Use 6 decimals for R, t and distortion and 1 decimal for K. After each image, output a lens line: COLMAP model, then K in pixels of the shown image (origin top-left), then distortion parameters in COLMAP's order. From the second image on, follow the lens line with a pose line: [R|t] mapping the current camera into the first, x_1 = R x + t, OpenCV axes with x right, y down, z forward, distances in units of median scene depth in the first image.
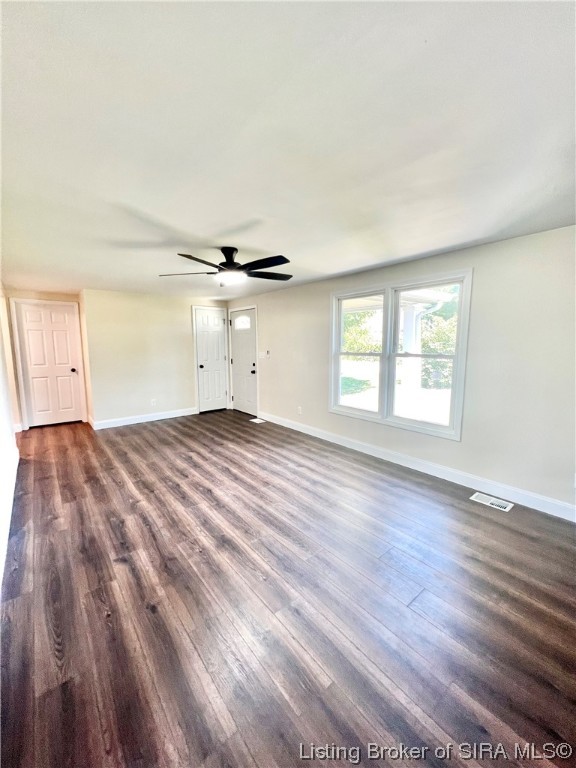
lens RADIAL K [[308.0, 0, 288.0], [0, 308.0, 384.0], [0, 0, 1]] dist [0.002922, 0.000293]
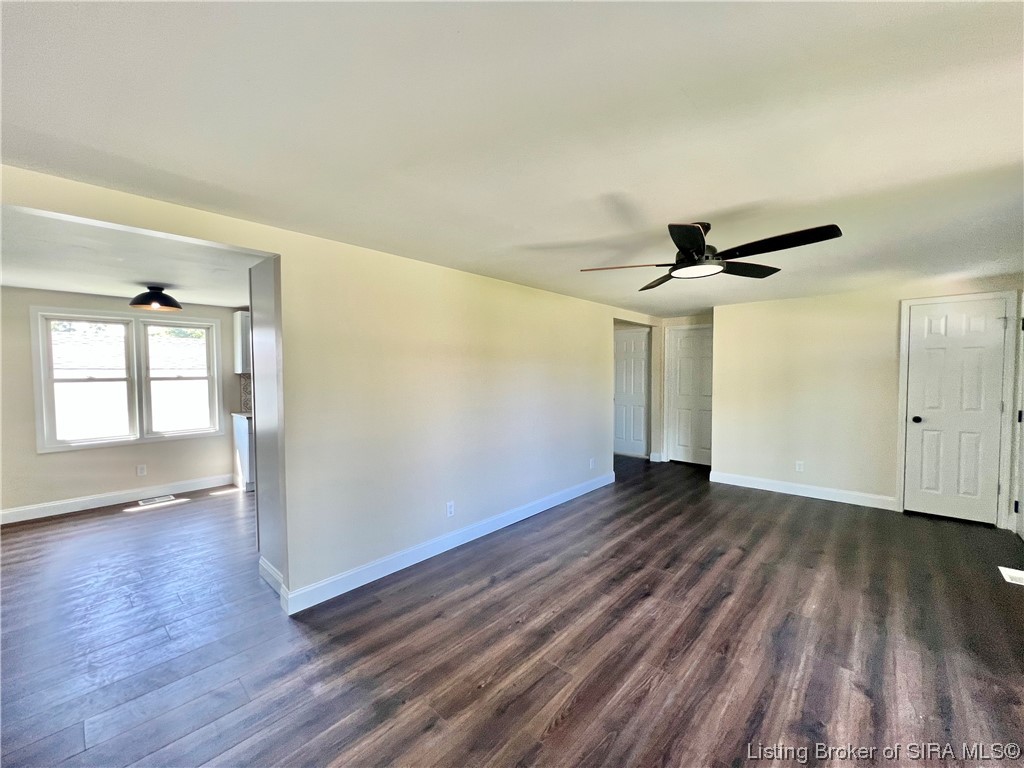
lens RADIAL K [[410.6, 0, 507.6], [0, 410.6, 387.6], [0, 0, 1]] dist [0.002922, 0.000293]
pose [[0.144127, 0.043404, -0.988607, 0.478534], [-0.126283, 0.991676, 0.025128, -0.071566], [0.981468, 0.121223, 0.148408, 0.434924]]
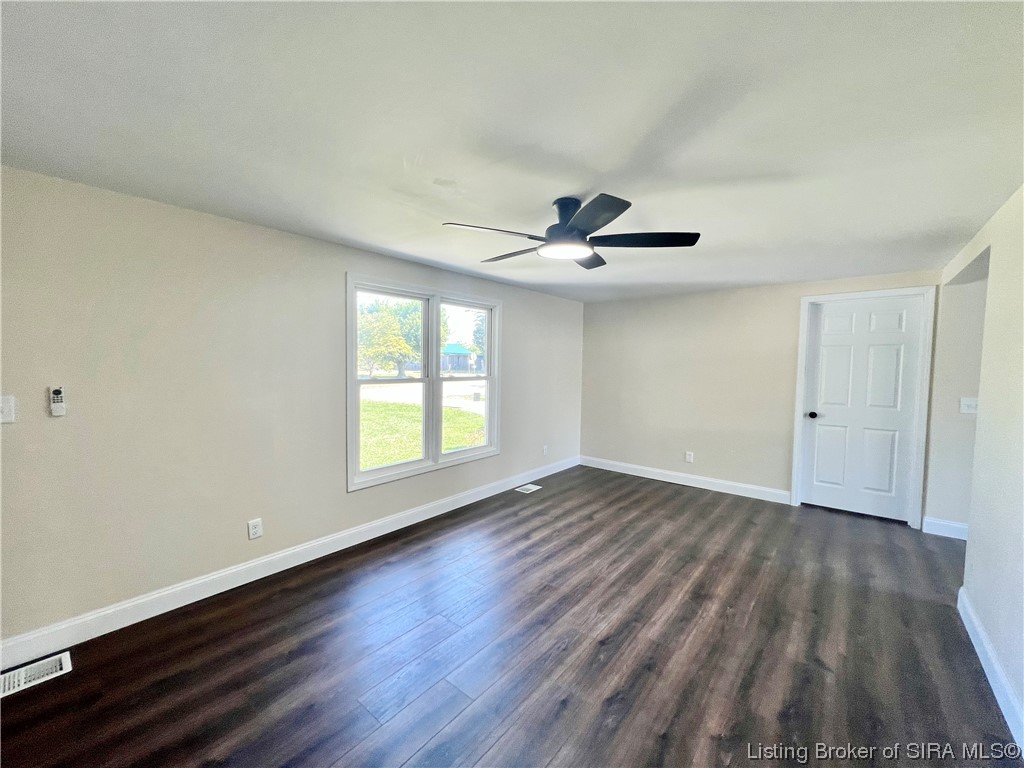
lens RADIAL K [[410.6, 0, 507.6], [0, 410.6, 387.6], [0, 0, 1]] dist [0.002922, 0.000293]
pose [[-0.189017, -0.056315, 0.980358, -0.757336], [0.117550, 0.989878, 0.079526, -0.140049], [-0.974913, 0.130273, -0.180484, 1.041790]]
